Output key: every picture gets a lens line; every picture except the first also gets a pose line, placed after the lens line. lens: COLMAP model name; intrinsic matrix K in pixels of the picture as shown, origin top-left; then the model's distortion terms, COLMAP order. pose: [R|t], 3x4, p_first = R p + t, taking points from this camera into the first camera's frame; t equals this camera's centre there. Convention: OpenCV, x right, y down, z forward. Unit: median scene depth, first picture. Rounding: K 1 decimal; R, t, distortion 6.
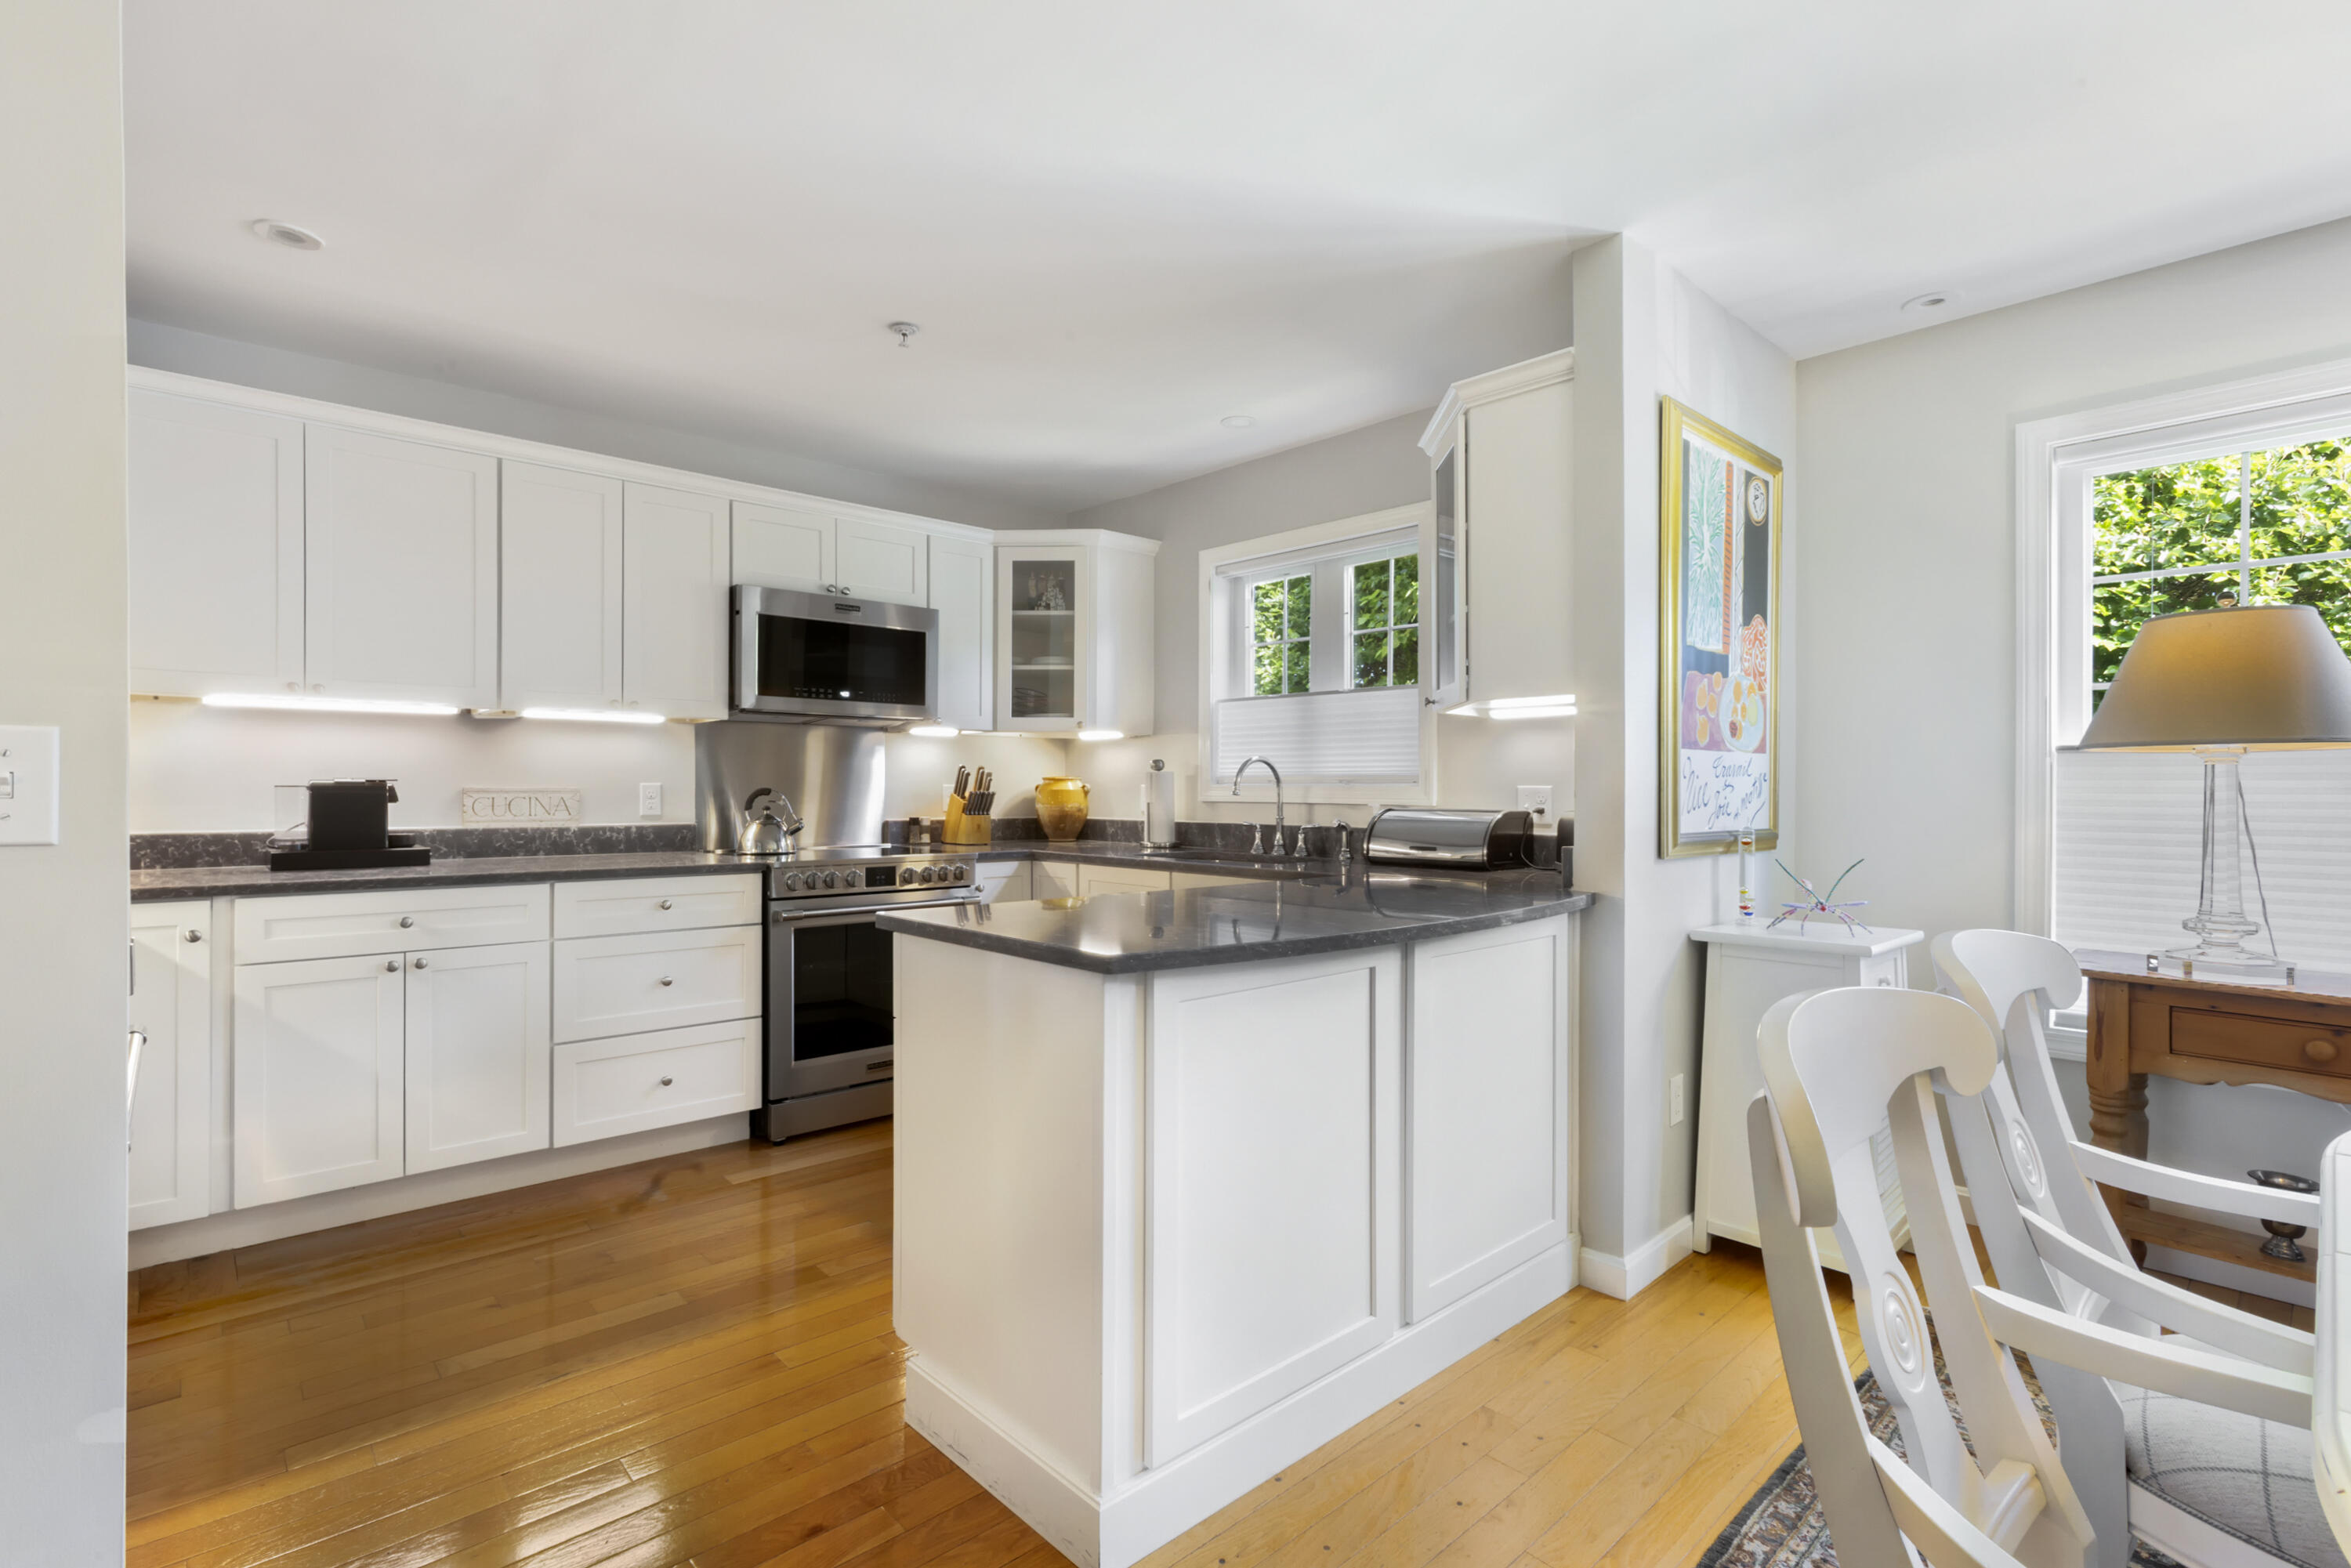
lens RADIAL K [[1079.1, 0, 1172.8], [0, 1079.1, 789.0], [0, 0, 1]] dist [-0.000732, 0.000257]
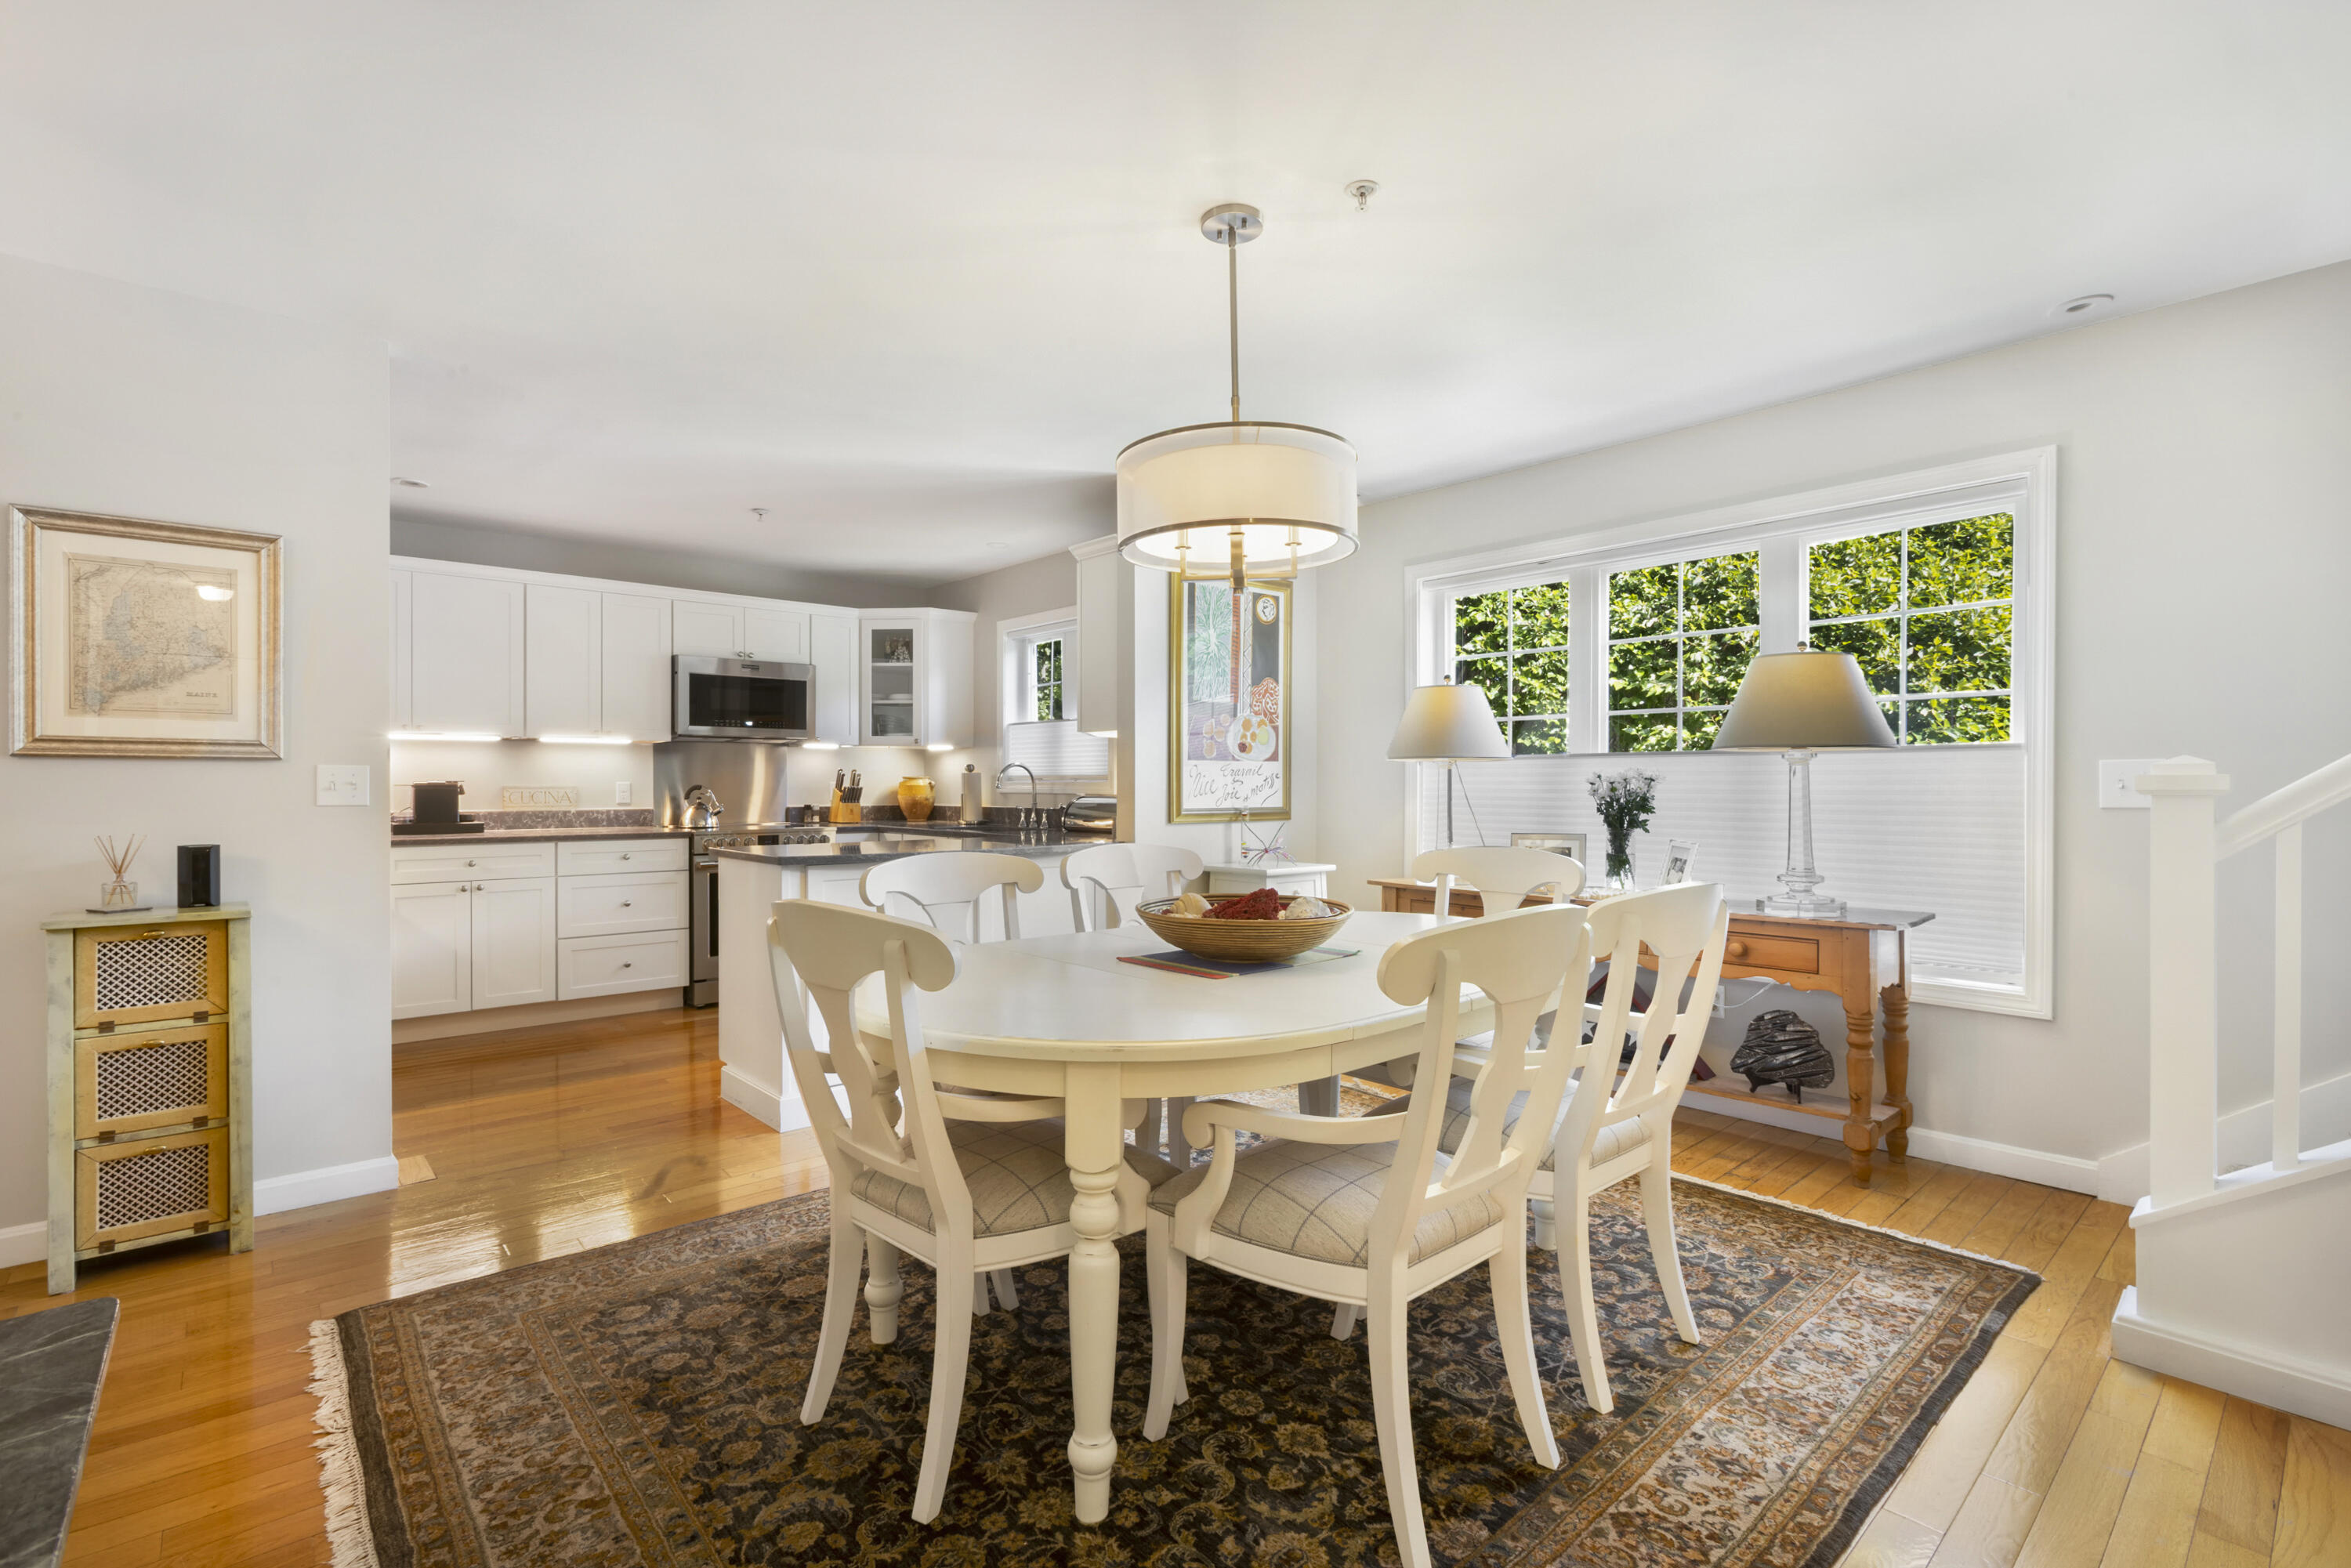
lens RADIAL K [[1079.1, 0, 1178.7], [0, 1079.1, 785.4], [0, 0, 1]] dist [-0.000732, 0.000257]
pose [[0.999645, -0.004553, -0.026233, 0.343844], [0.004593, 0.999988, 0.001485, 0.000479], [0.026226, -0.001604, 0.999655, -0.513090]]
